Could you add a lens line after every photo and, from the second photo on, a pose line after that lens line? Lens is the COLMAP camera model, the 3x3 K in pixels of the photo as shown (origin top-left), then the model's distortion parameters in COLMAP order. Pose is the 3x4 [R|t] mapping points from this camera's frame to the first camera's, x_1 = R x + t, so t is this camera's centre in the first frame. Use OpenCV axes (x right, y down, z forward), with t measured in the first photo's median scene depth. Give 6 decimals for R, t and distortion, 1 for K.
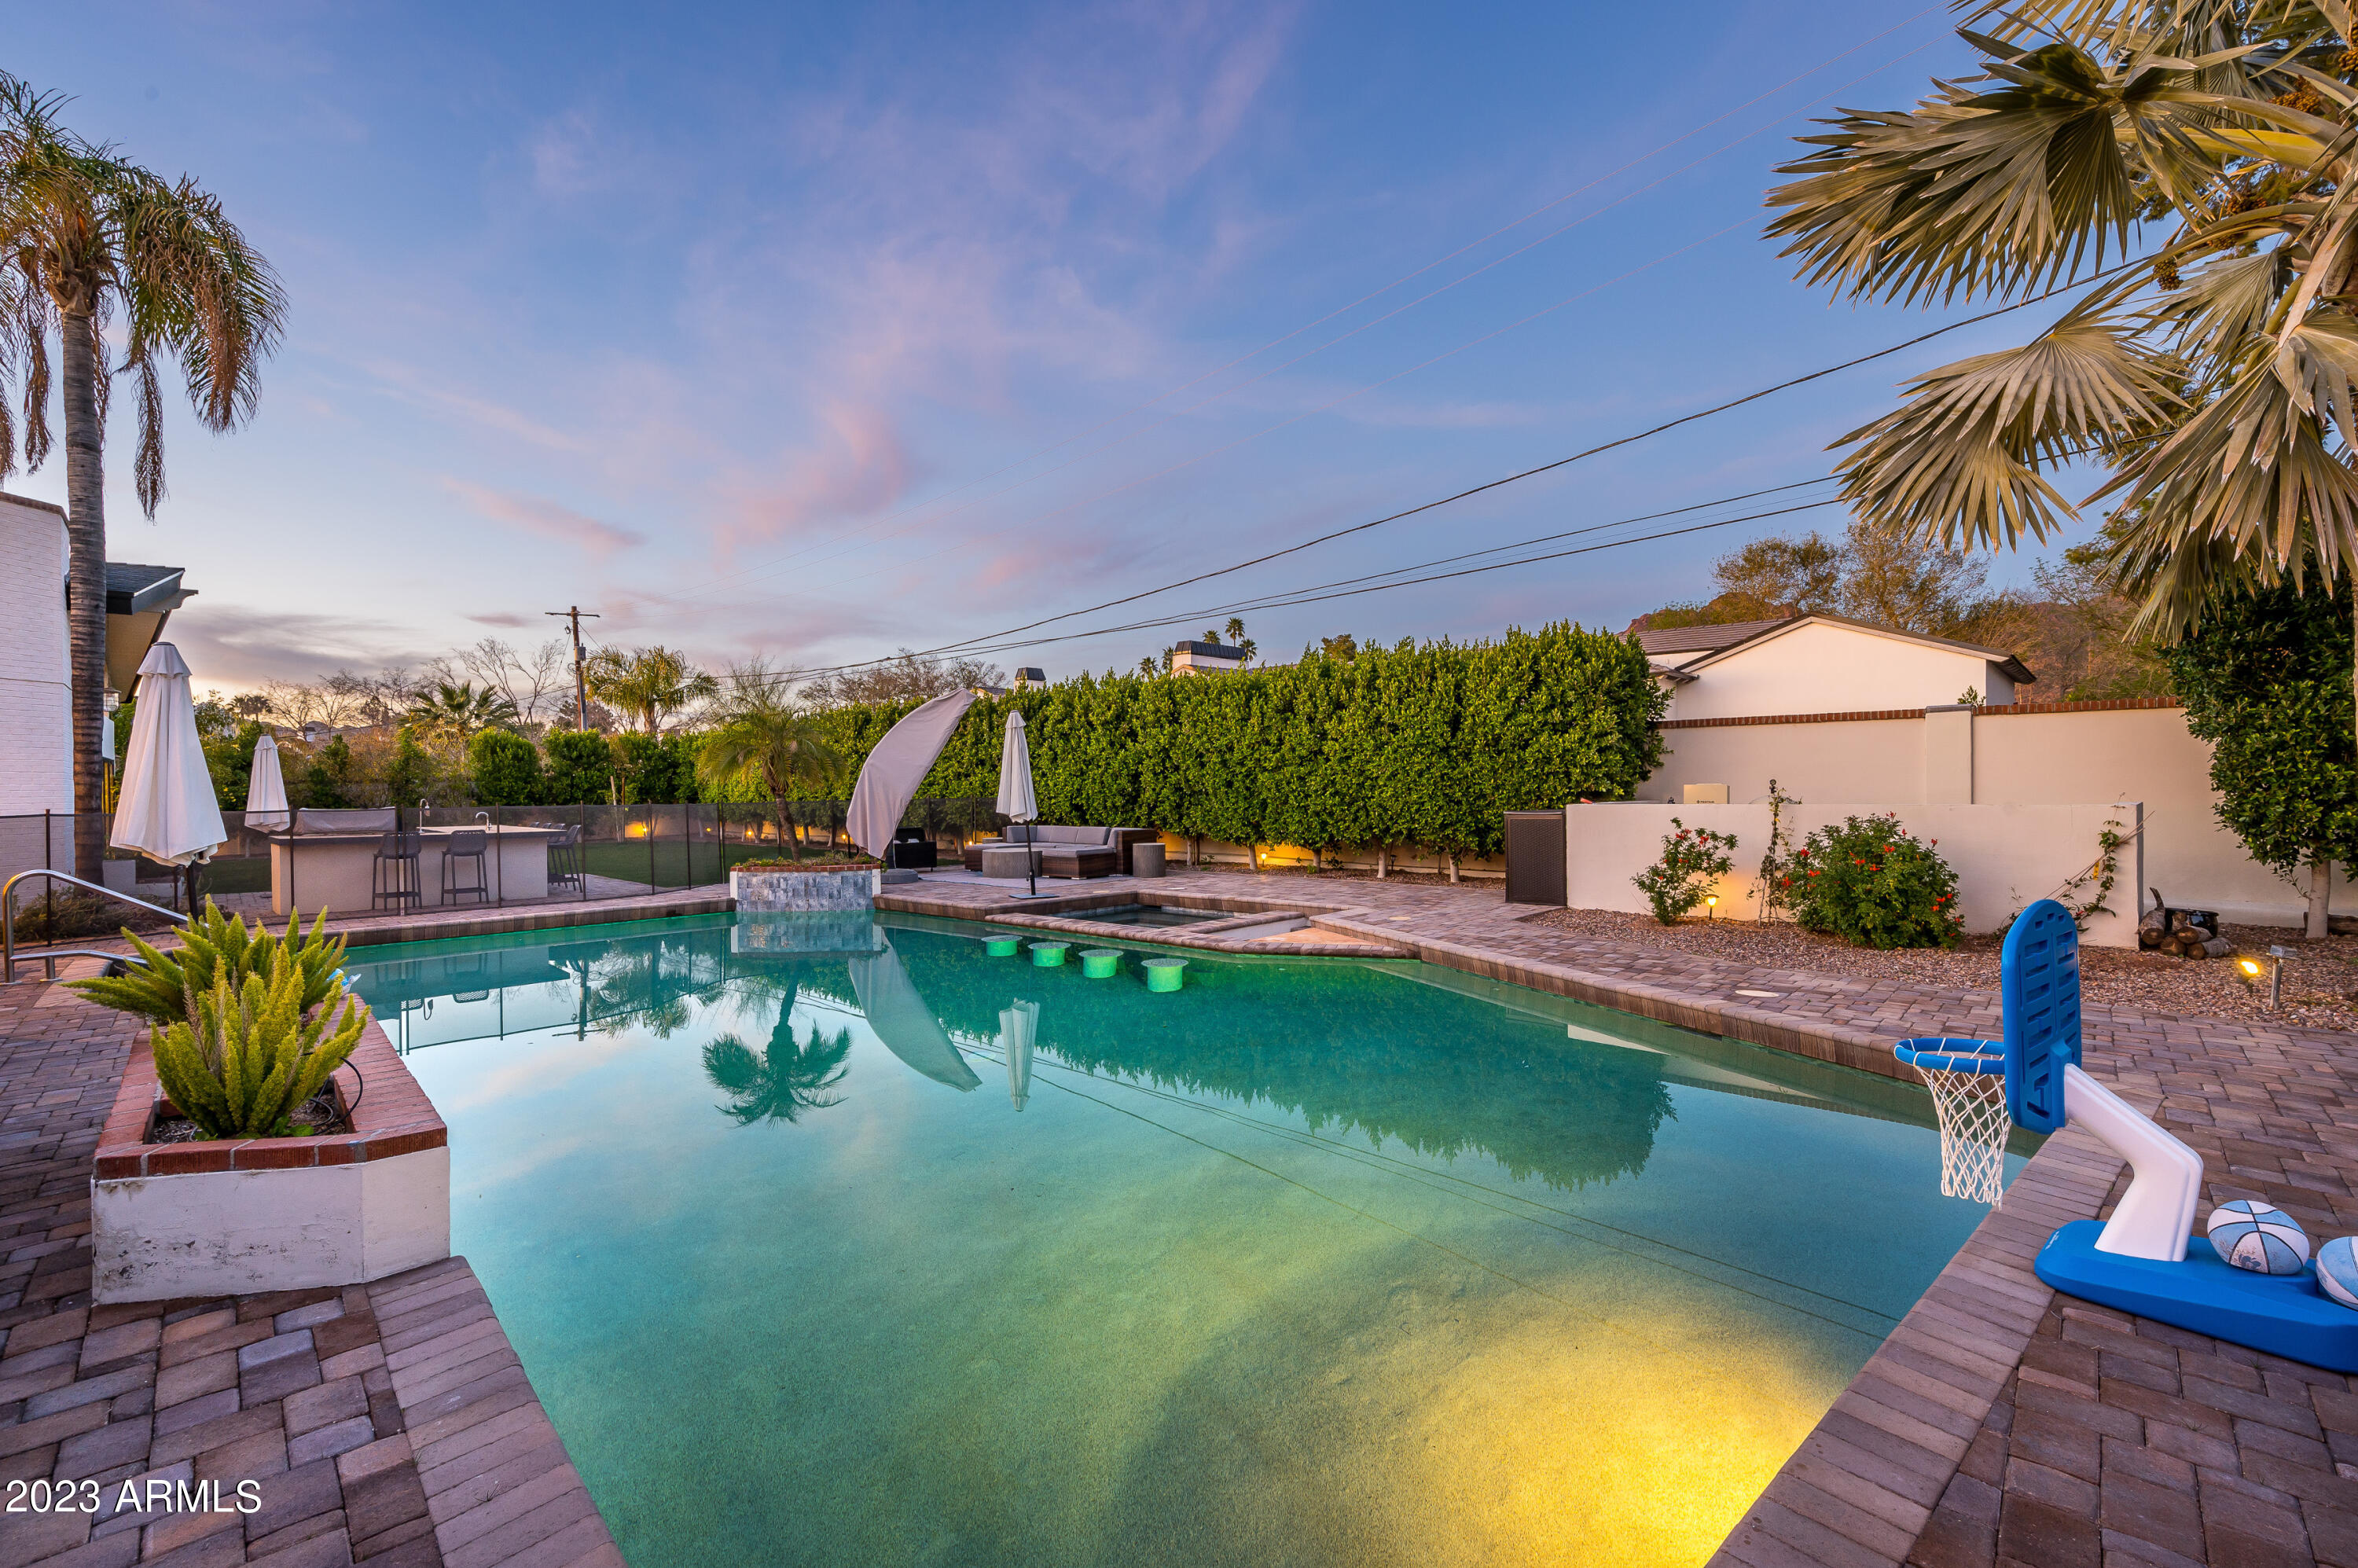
lens RADIAL K [[1053.7, 0, 1191.2], [0, 1053.7, 787.8], [0, 0, 1]] dist [0.001607, 0.000503]
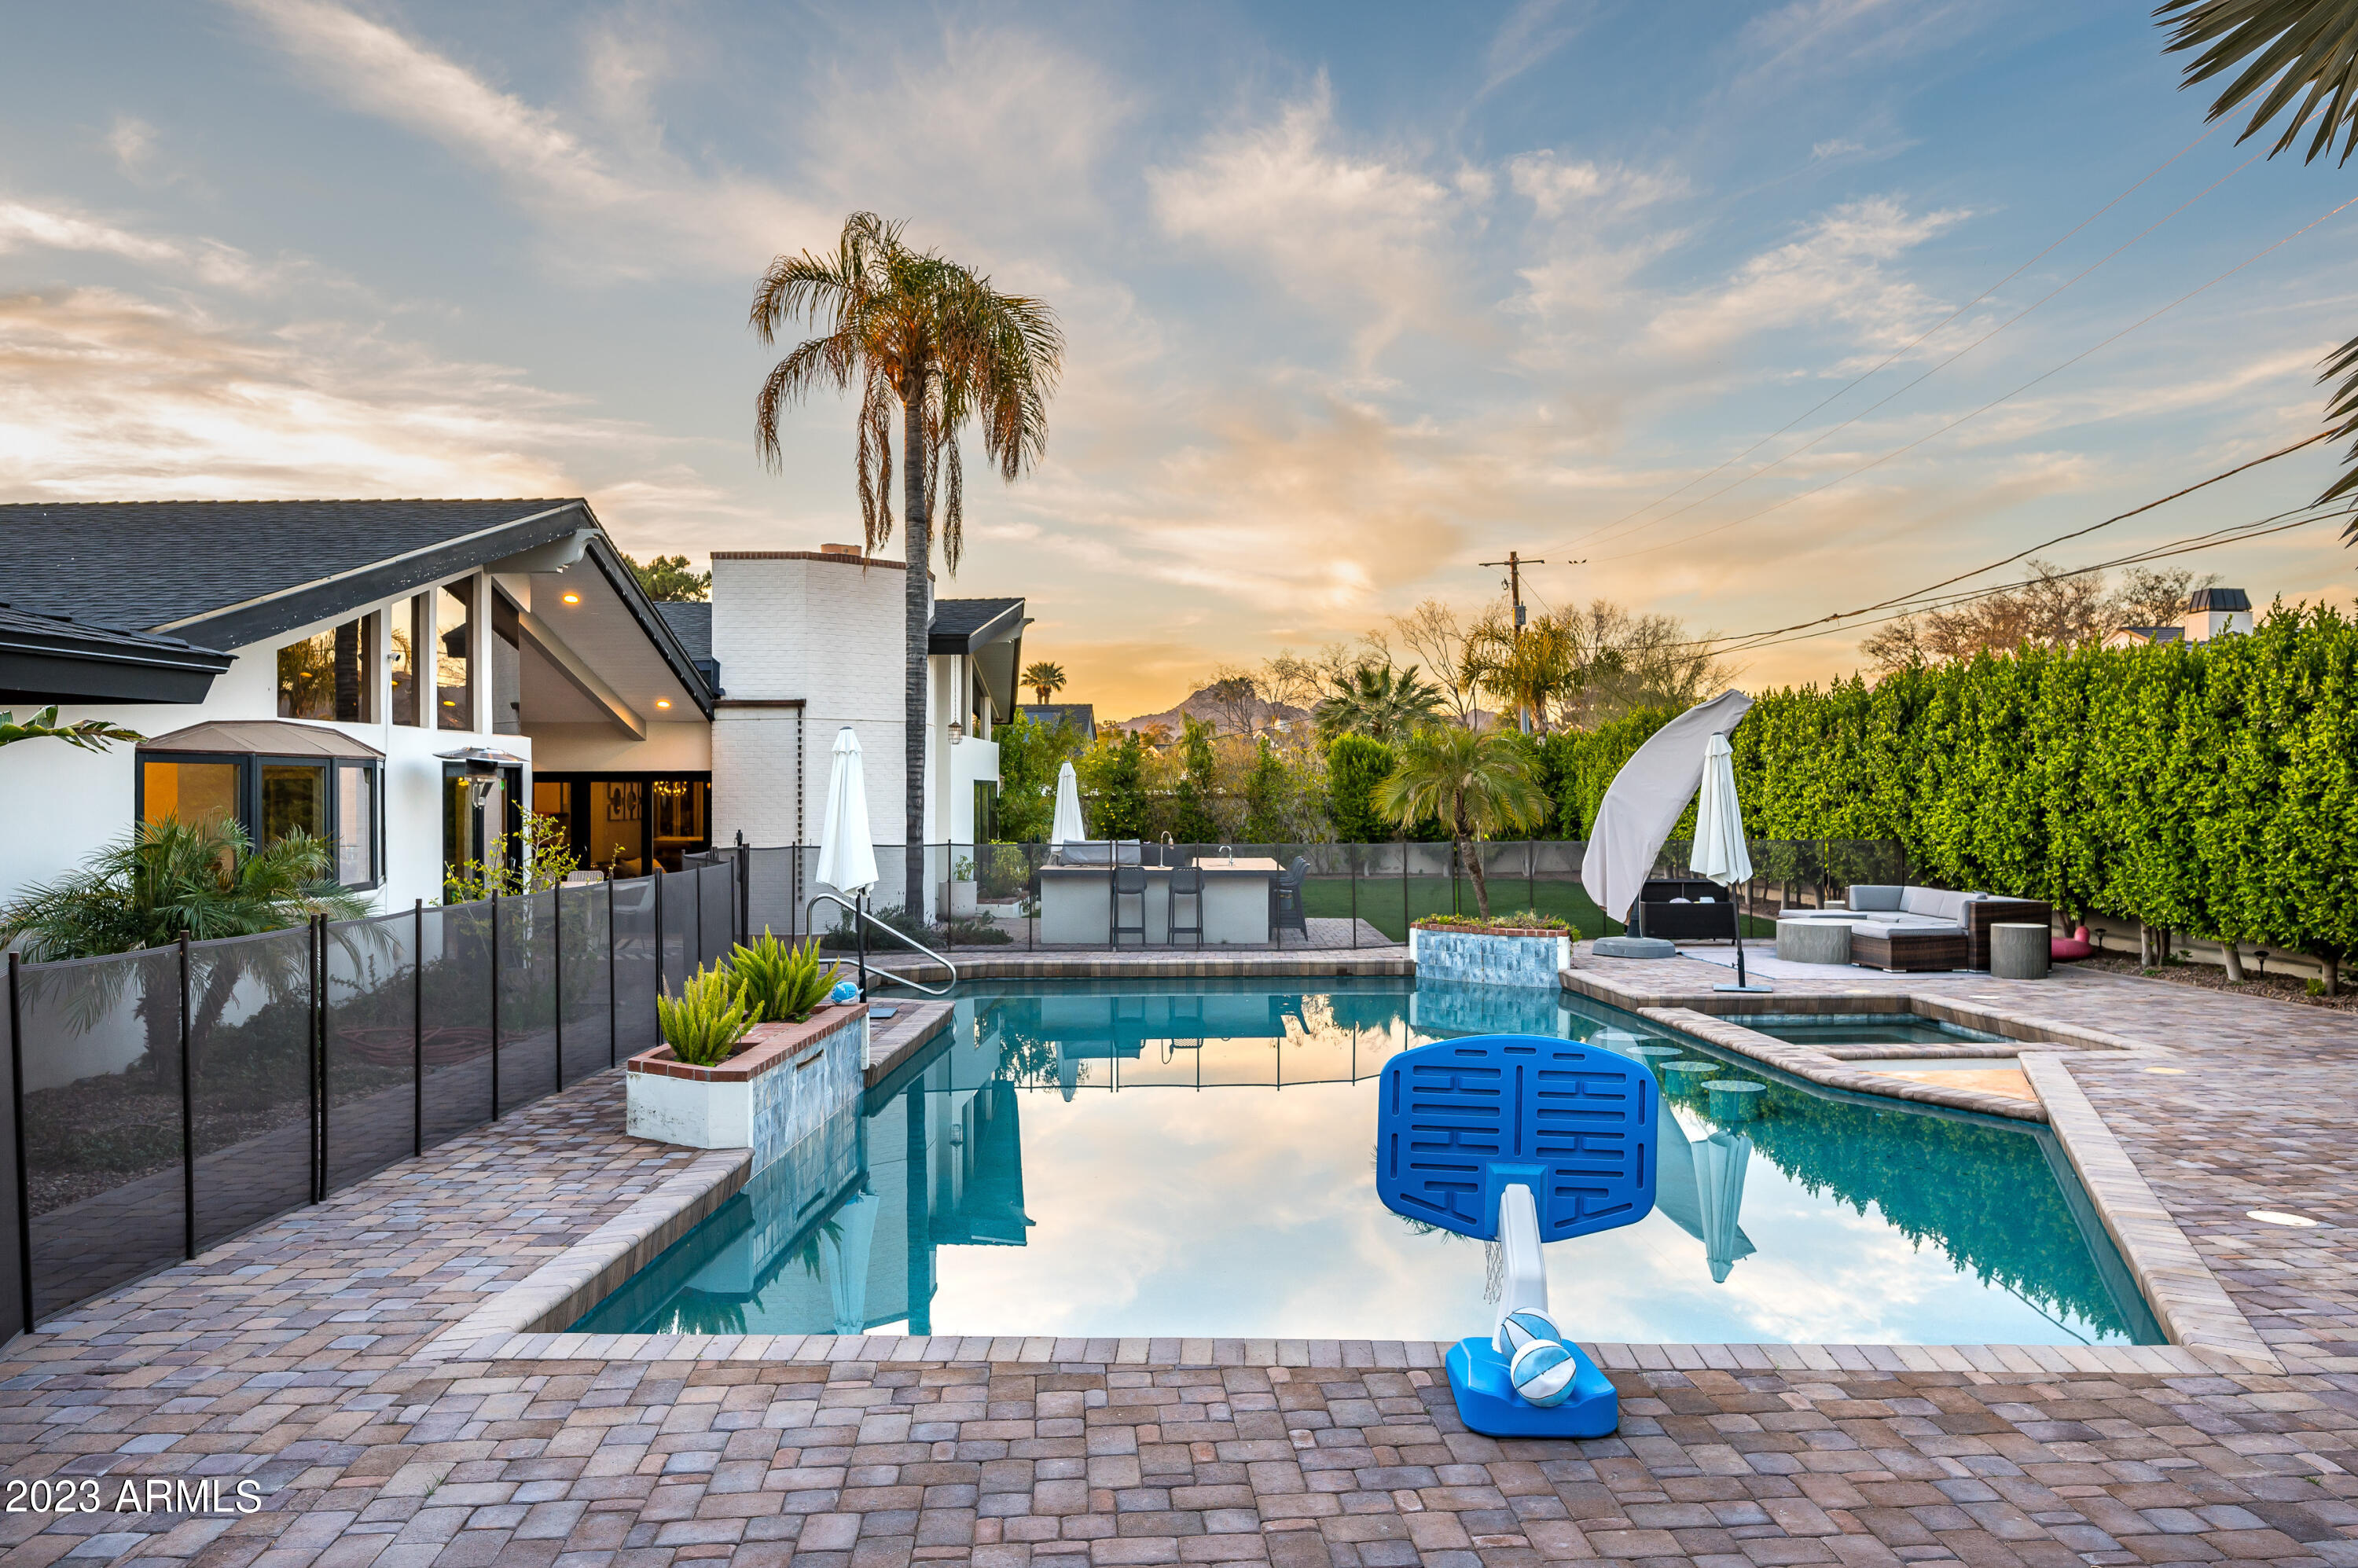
lens RADIAL K [[1747.2, 0, 1179.0], [0, 1747.2, 784.0], [0, 0, 1]] dist [-0.003643, 0.004315]
pose [[0.713180, 0.005176, -0.700962, 0.372267], [-0.007204, 0.999974, 0.000055, -0.031087], [0.700944, 0.005011, 0.713199, -0.111390]]
